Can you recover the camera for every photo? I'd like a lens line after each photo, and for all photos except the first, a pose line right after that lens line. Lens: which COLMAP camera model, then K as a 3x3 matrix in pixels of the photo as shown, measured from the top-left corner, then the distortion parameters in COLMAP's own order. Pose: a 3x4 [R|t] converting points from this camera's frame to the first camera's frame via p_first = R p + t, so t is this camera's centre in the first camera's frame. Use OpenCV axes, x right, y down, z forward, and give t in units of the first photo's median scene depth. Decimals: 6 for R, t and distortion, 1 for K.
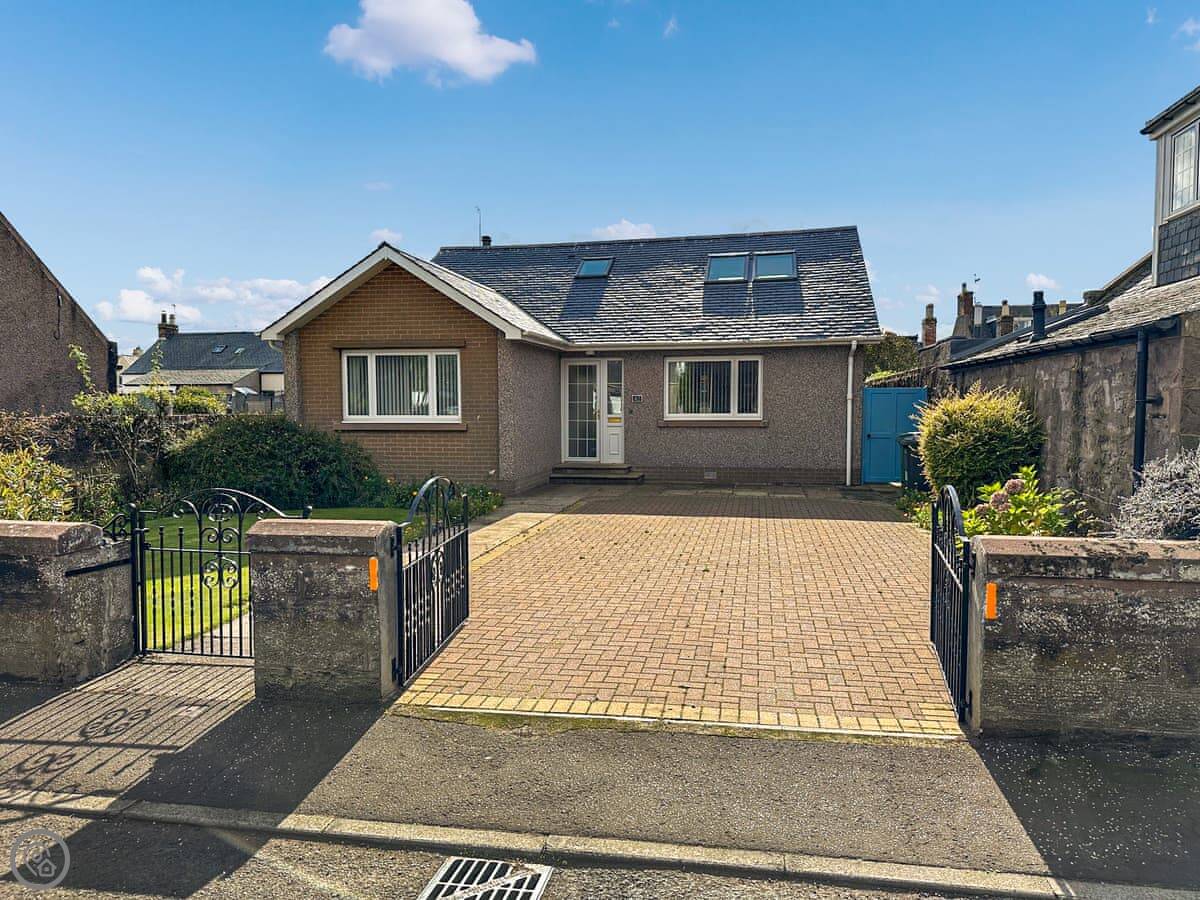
lens RADIAL K [[872.1, 0, 600.0], [0, 872.1, 450.0], [0, 0, 1]] dist [0.080728, -0.142834]
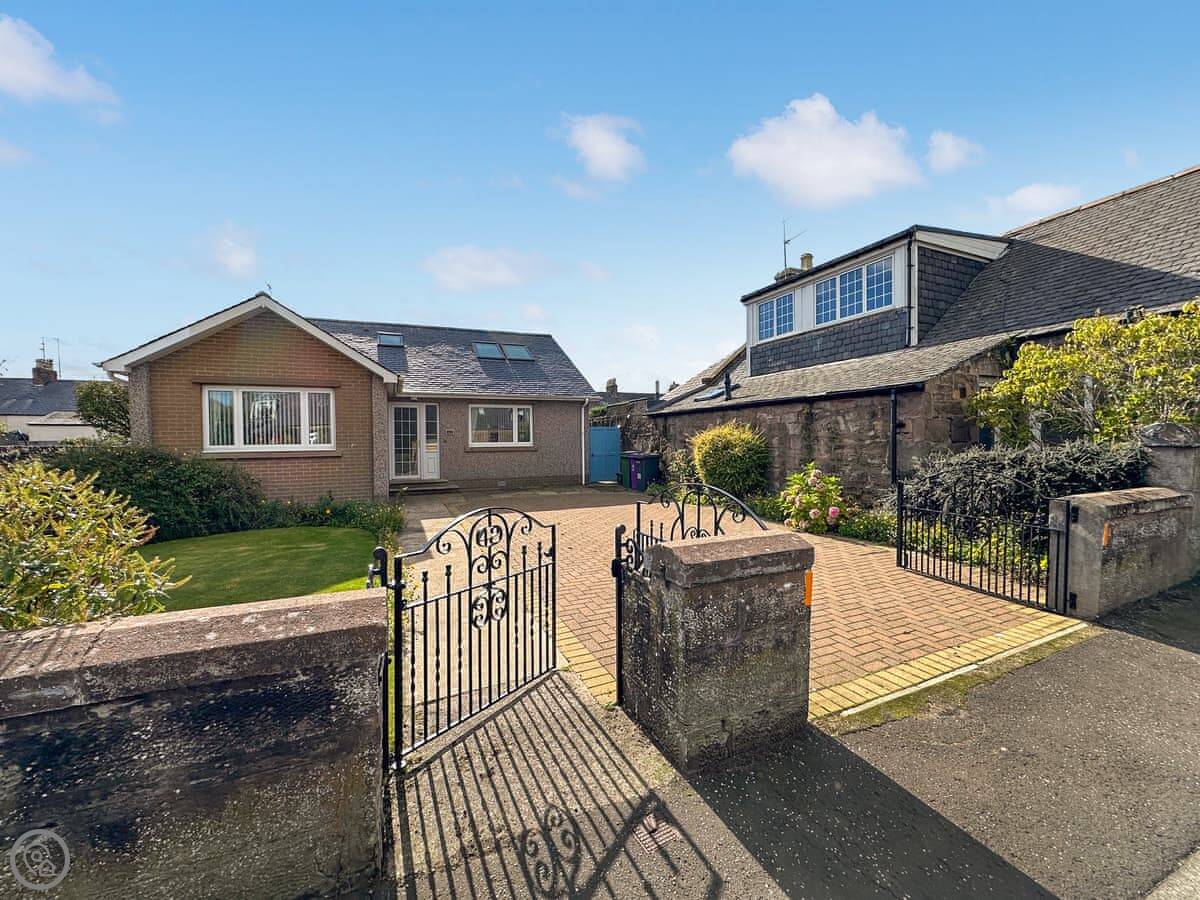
lens RADIAL K [[490.7, 0, 600.0], [0, 490.7, 450.0], [0, 0, 1]] dist [-0.011023, -0.000347]
pose [[0.816589, -0.015792, 0.577003, -0.255525], [0.038383, 0.998899, -0.026981, 0.000964], [-0.575941, 0.044180, 0.816296, 0.245702]]
